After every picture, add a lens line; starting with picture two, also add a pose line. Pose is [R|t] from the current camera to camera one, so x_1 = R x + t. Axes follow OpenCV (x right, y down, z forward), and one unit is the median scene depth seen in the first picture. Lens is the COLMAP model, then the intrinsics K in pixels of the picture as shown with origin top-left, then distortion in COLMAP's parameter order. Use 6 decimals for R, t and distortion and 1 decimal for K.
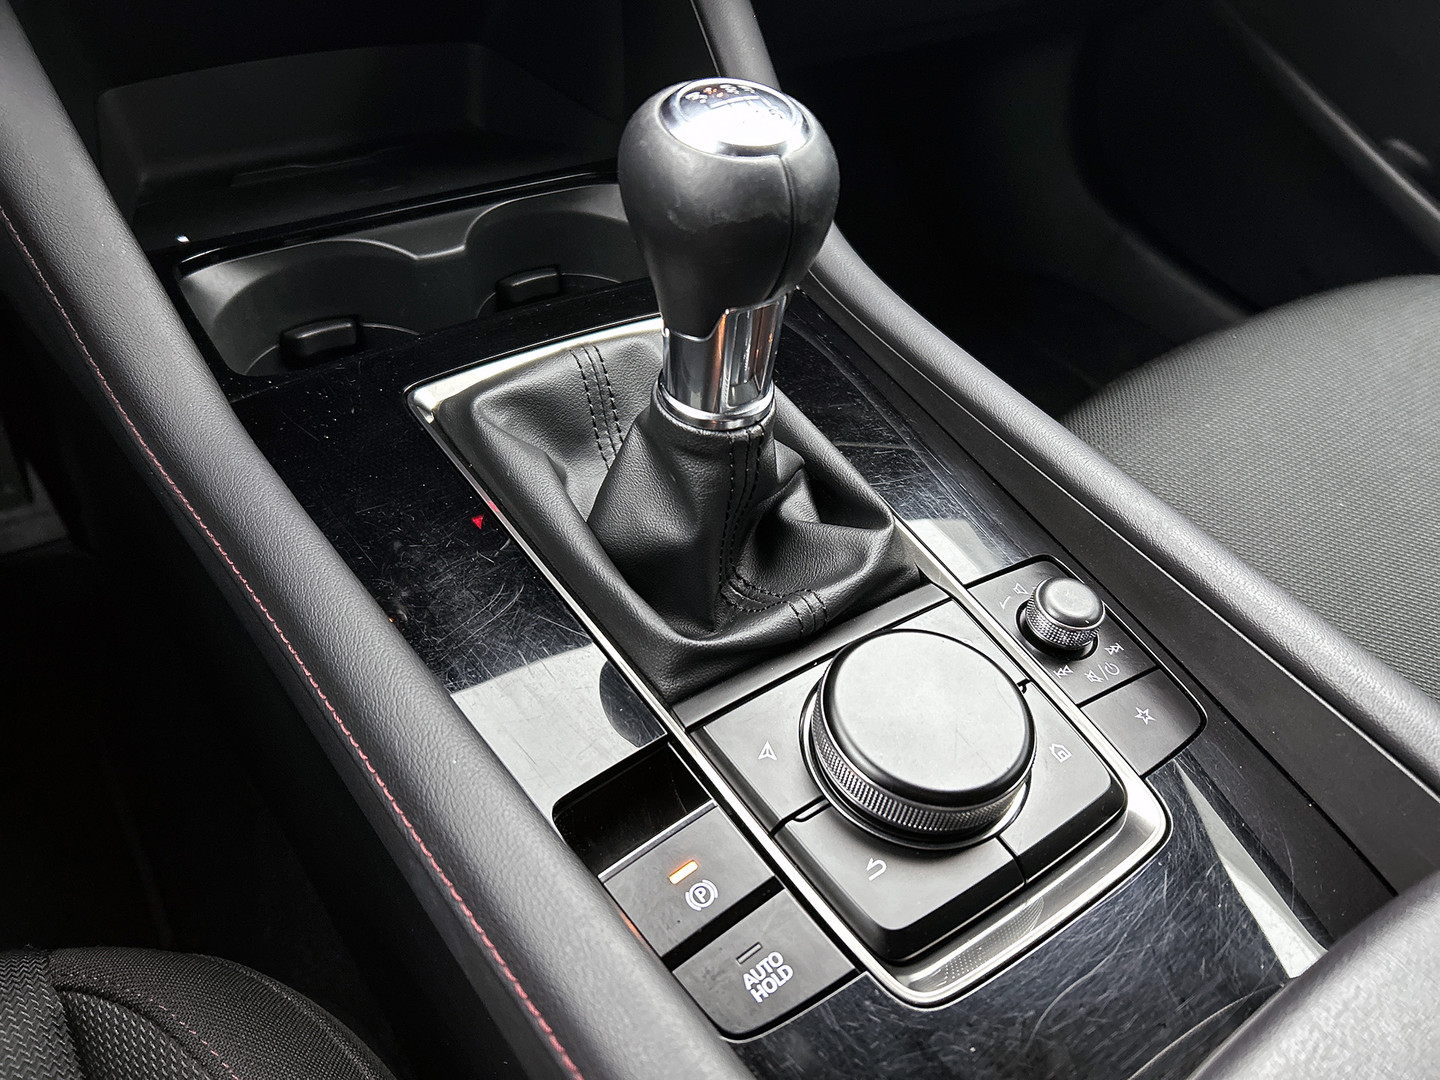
lens RADIAL K [[1092.3, 0, 720.0], [0, 1092.3, 540.0], [0, 0, 1]] dist [0.003023, 0.000762]
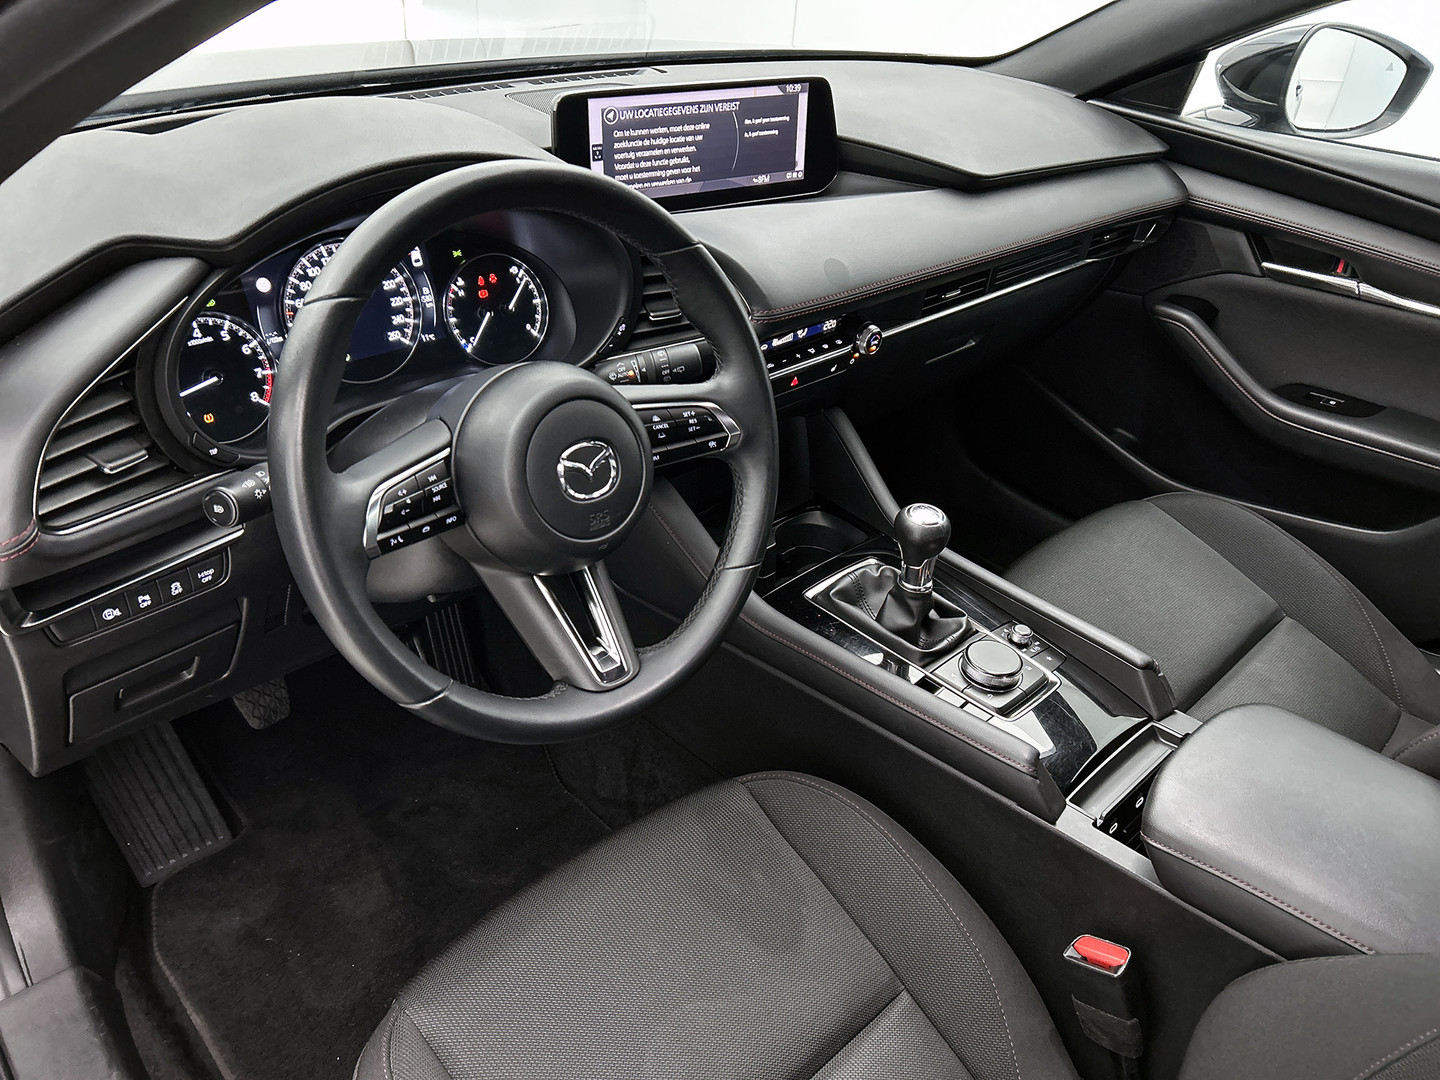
lens RADIAL K [[1092.3, 0, 720.0], [0, 1092.3, 540.0], [0, 0, 1]] dist [0.003023, 0.000762]
pose [[0.990774, -0.100834, 0.090547, -0.901863], [0.114382, 0.980525, -0.159651, 0.216096], [-0.072686, 0.168535, 0.983012, -2.347477]]
